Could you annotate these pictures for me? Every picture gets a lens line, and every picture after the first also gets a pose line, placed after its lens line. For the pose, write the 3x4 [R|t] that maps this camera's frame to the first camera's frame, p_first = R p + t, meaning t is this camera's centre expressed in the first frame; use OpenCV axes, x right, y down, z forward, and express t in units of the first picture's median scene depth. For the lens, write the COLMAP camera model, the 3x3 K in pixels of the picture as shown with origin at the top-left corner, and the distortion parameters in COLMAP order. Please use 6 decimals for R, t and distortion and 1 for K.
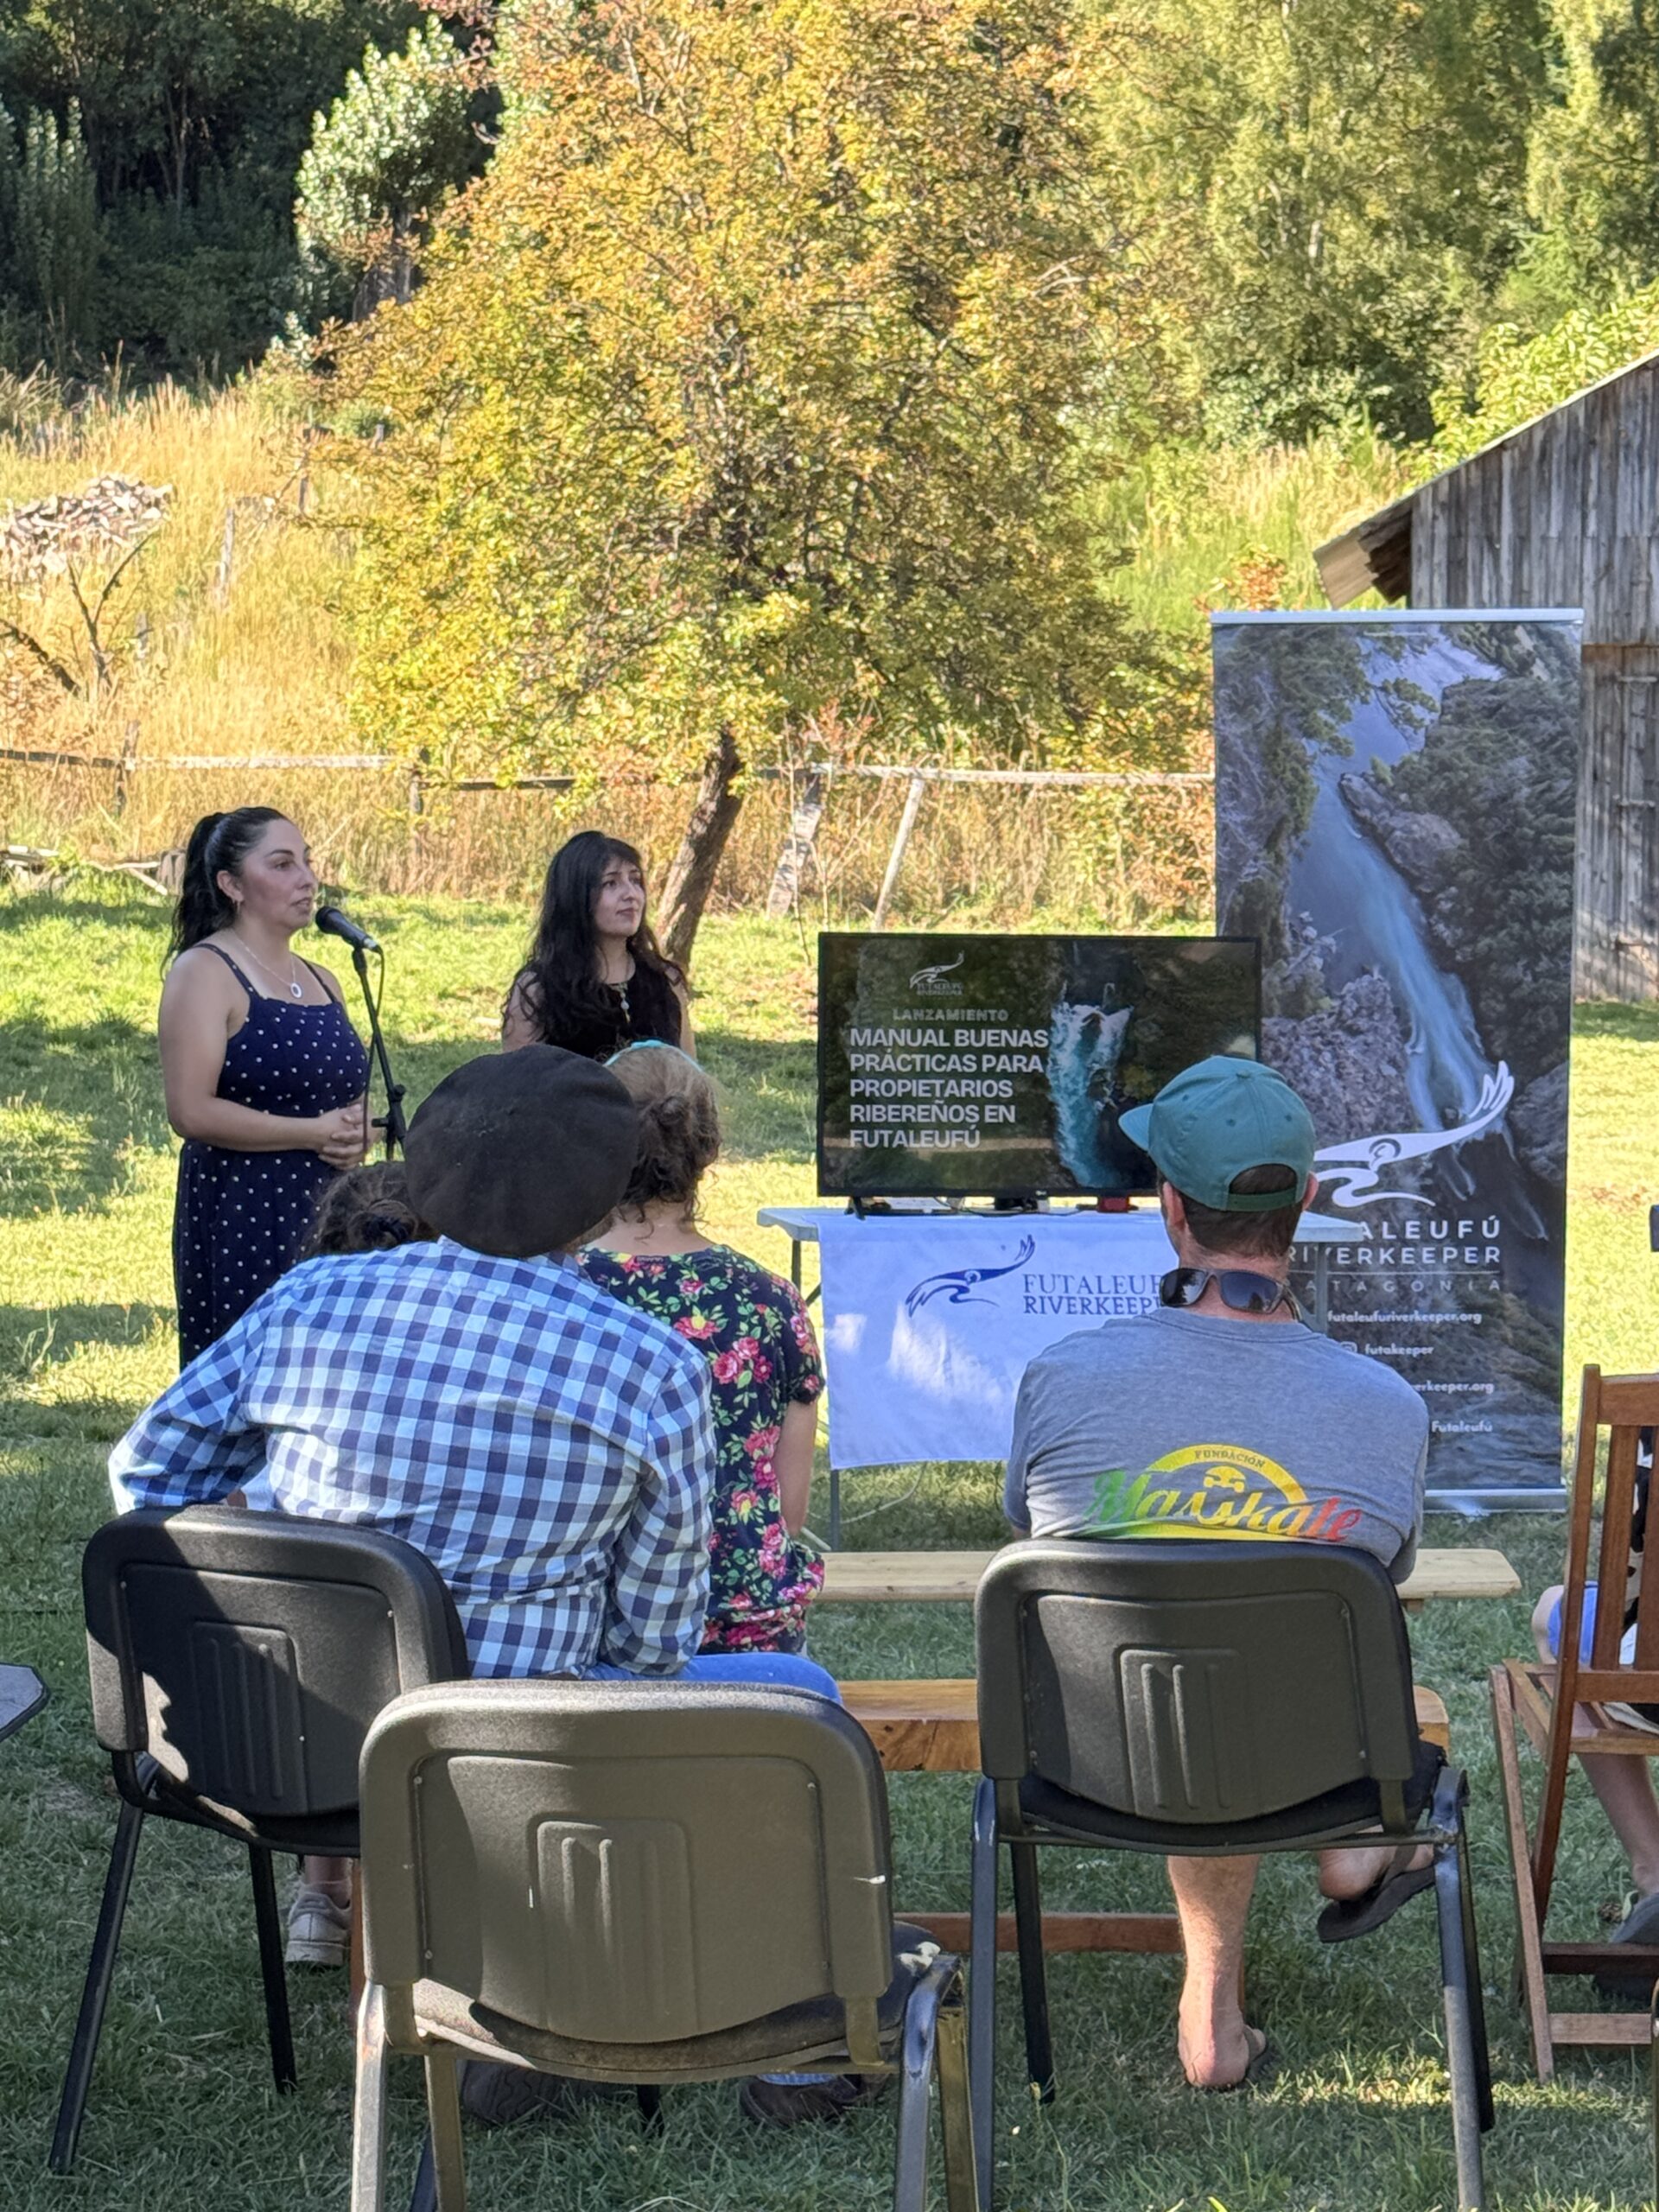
lens RADIAL K [[4774.3, 0, 855.6], [0, 4774.3, 1108.3], [0, 0, 1]] dist [0.152010, 0.060281]
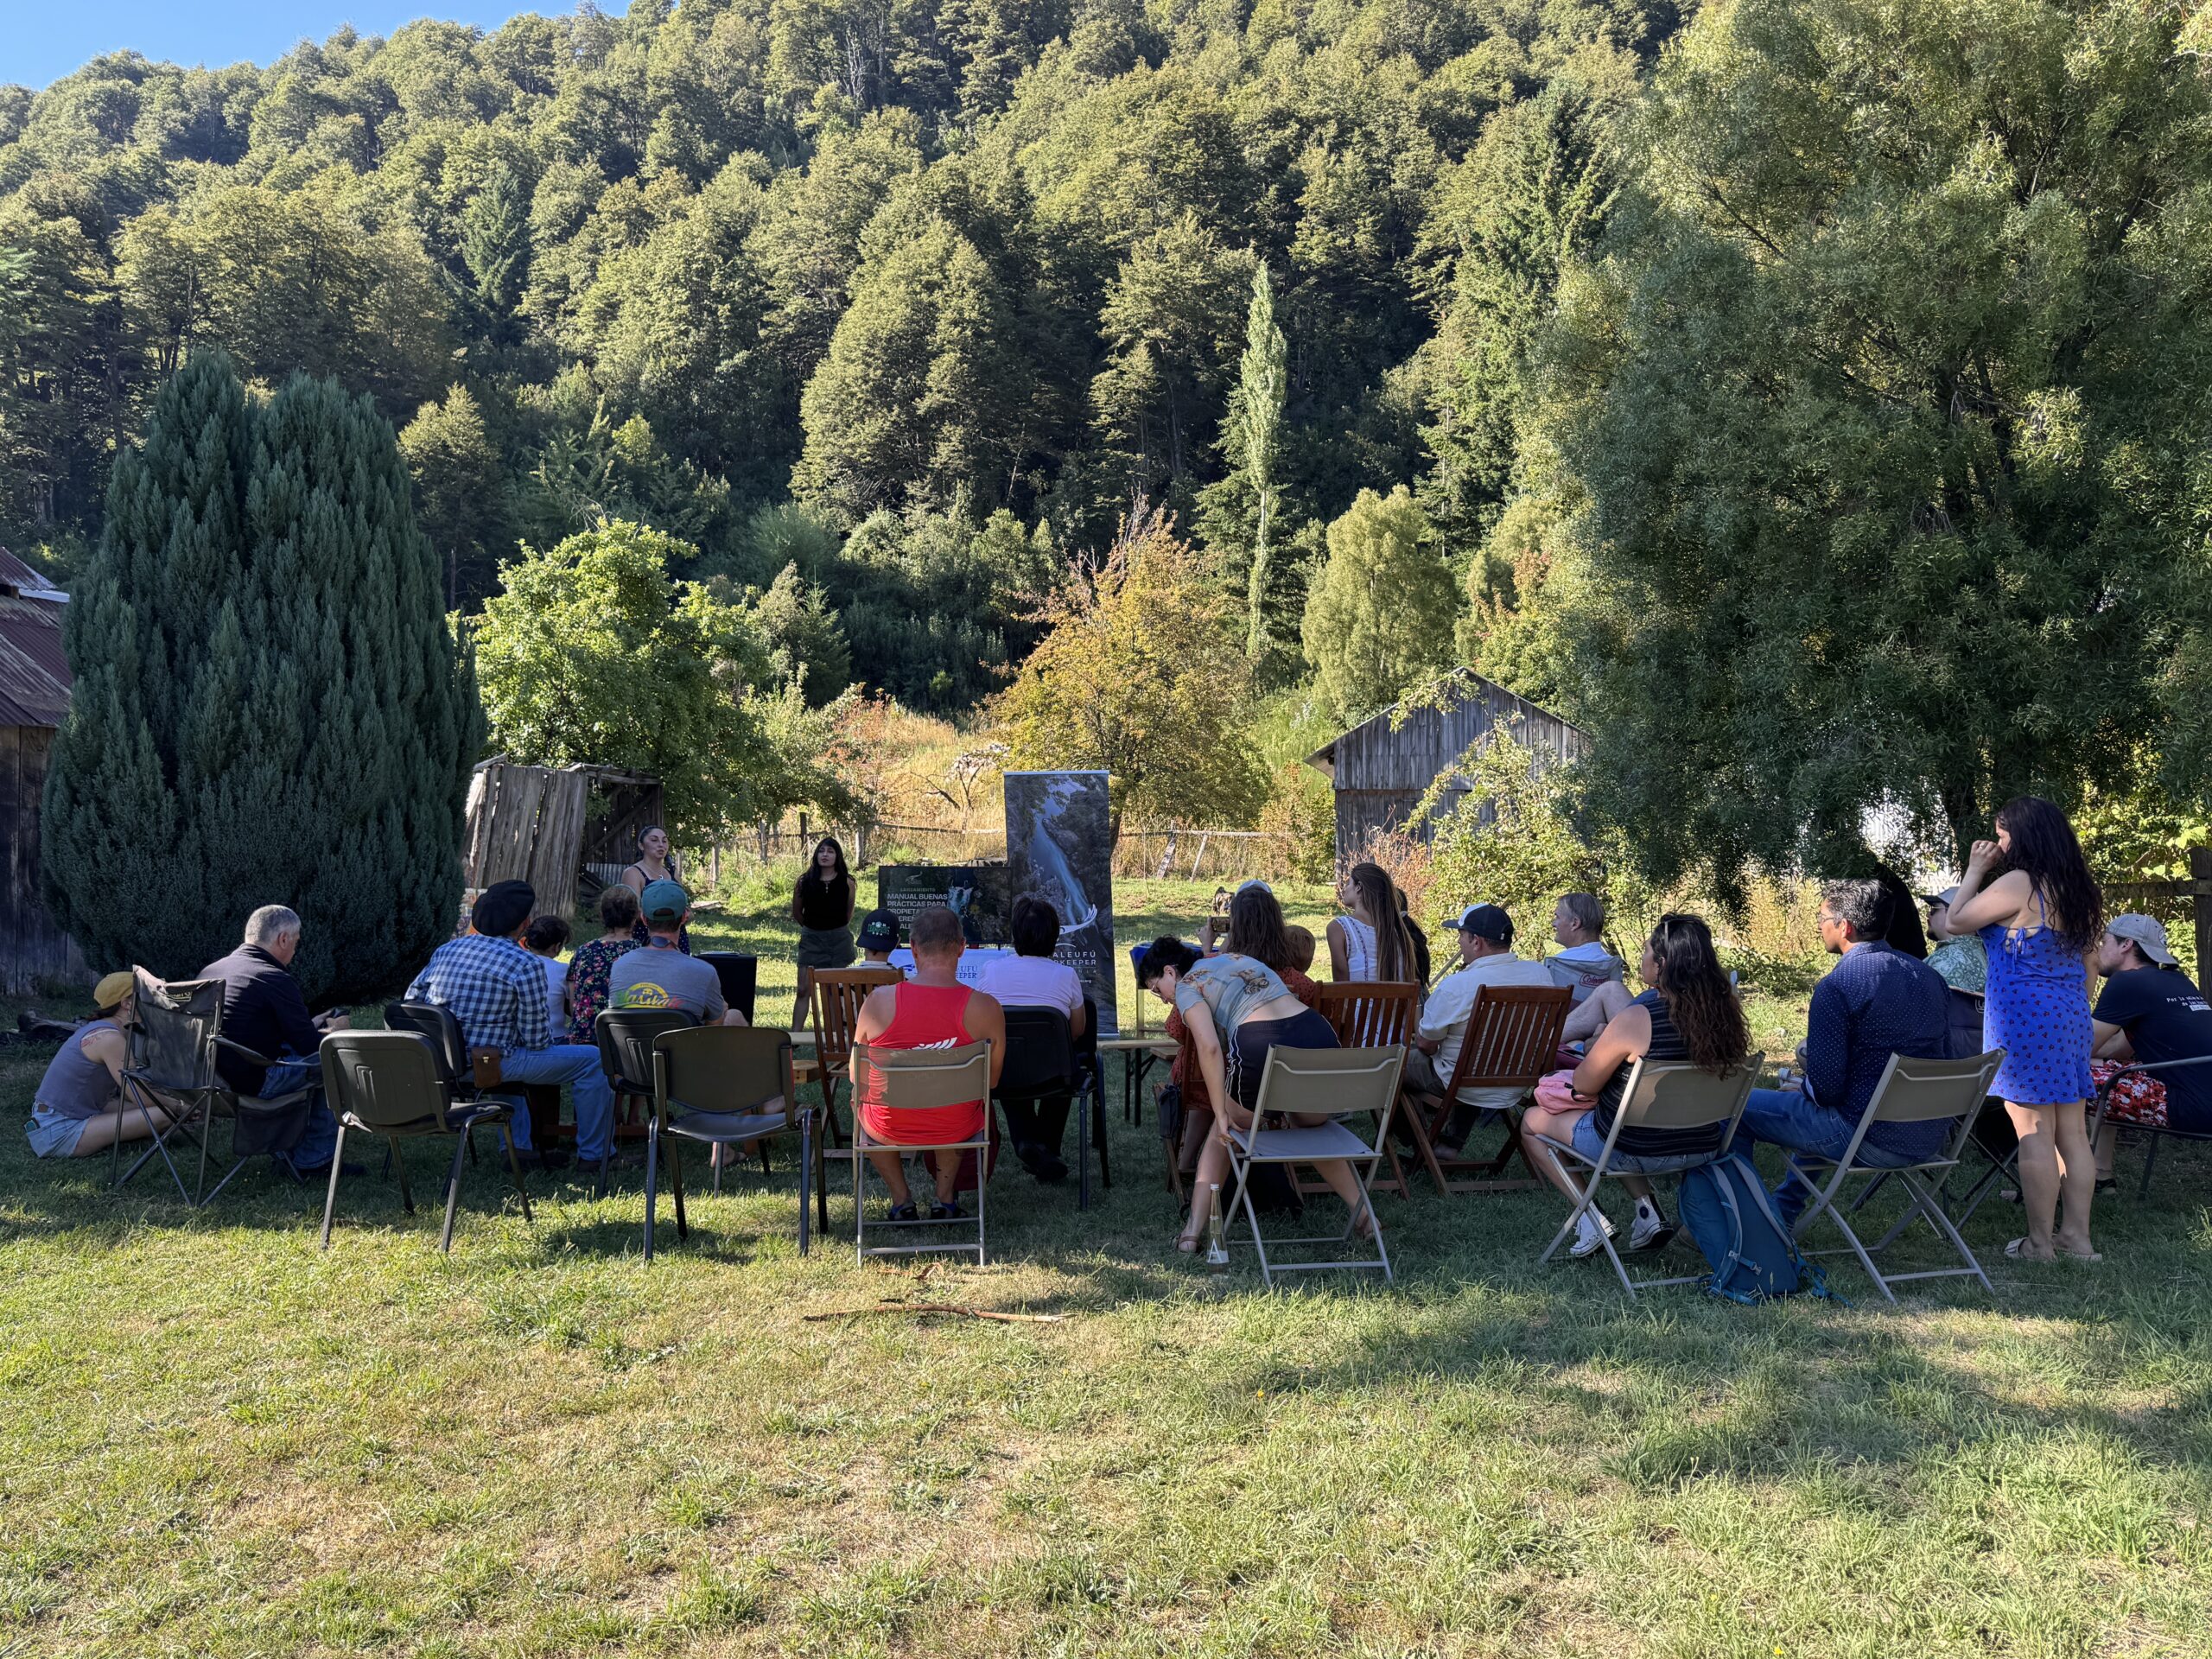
lens RADIAL K [[1569.5, 0, 1106.0], [0, 1569.5, 829.5], [0, 0, 1]] dist [0.204487, -0.441843]
pose [[0.992312, -0.005418, -0.123642, 0.100391], [-0.004006, 0.997111, -0.075849, 0.007679], [0.123696, 0.075761, 0.989424, -0.032864]]
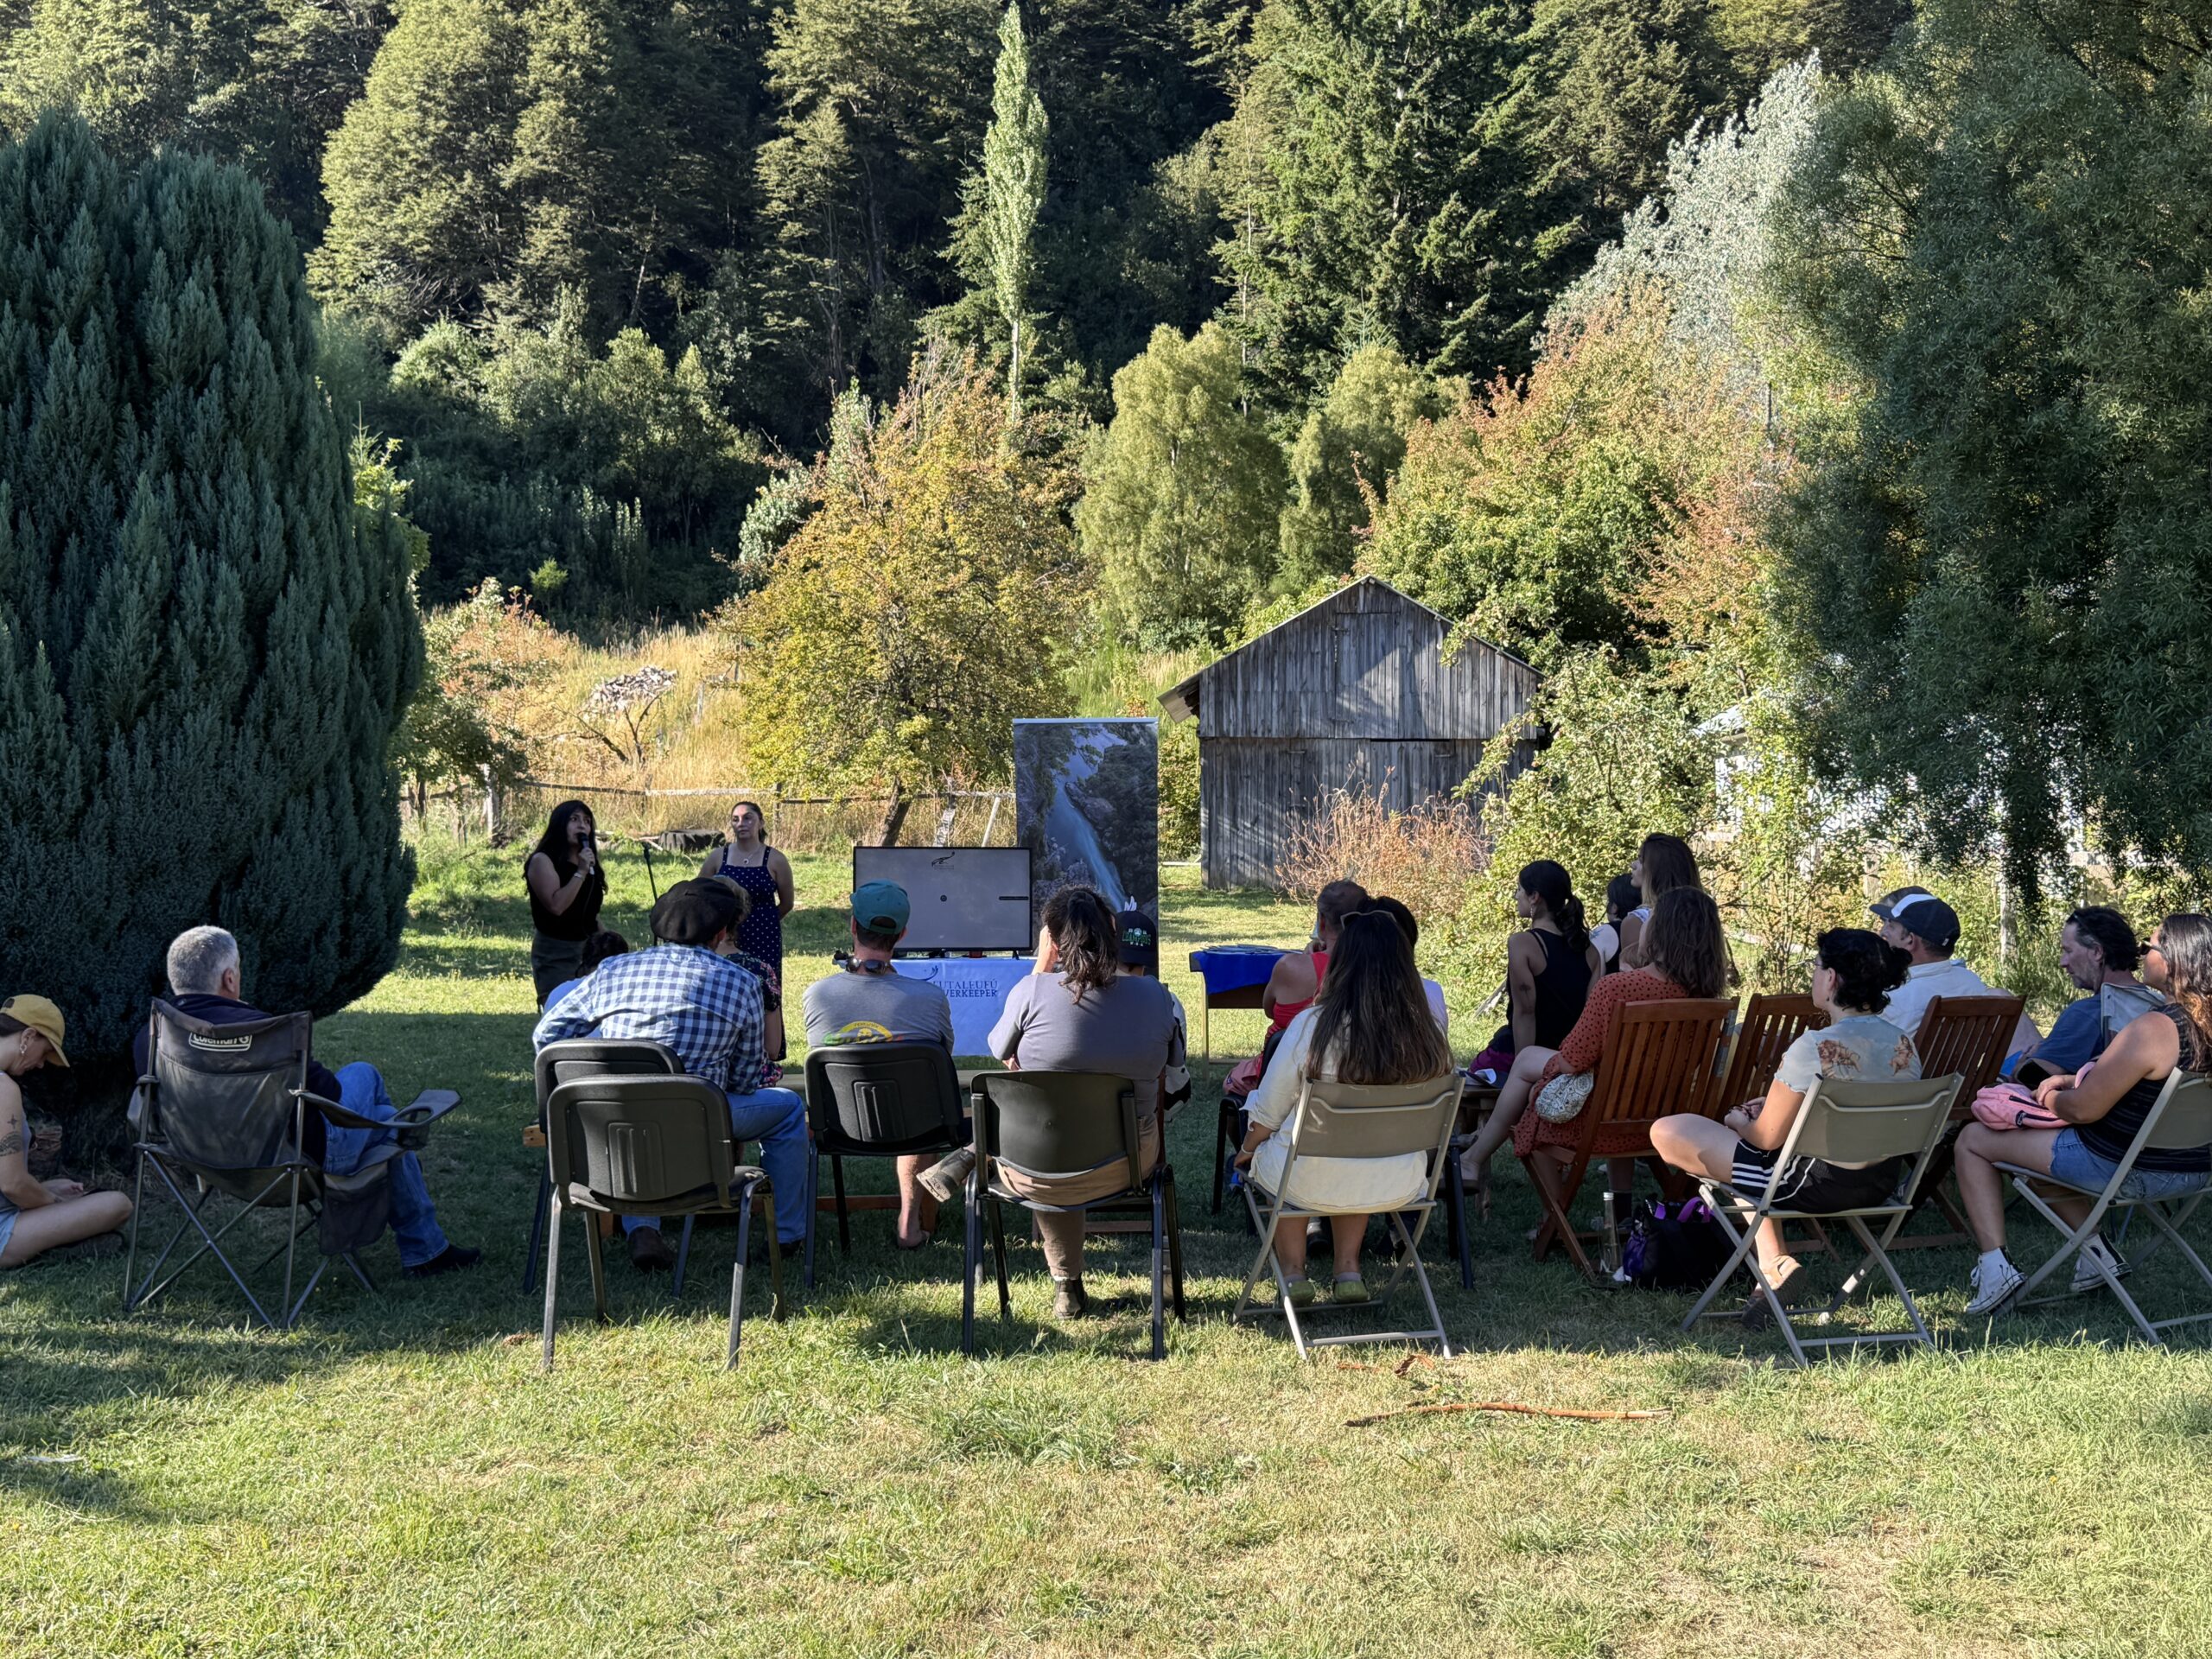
lens RADIAL K [[2182.6, 0, 1106.0], [0, 2182.6, 829.5], [0, 0, 1]] dist [0.199124, -0.438568]
pose [[0.999038, -0.006020, 0.043434, 0.025763], [0.008456, 0.998388, -0.056126, 0.006946], [-0.043026, 0.056440, 0.997478, -0.052144]]
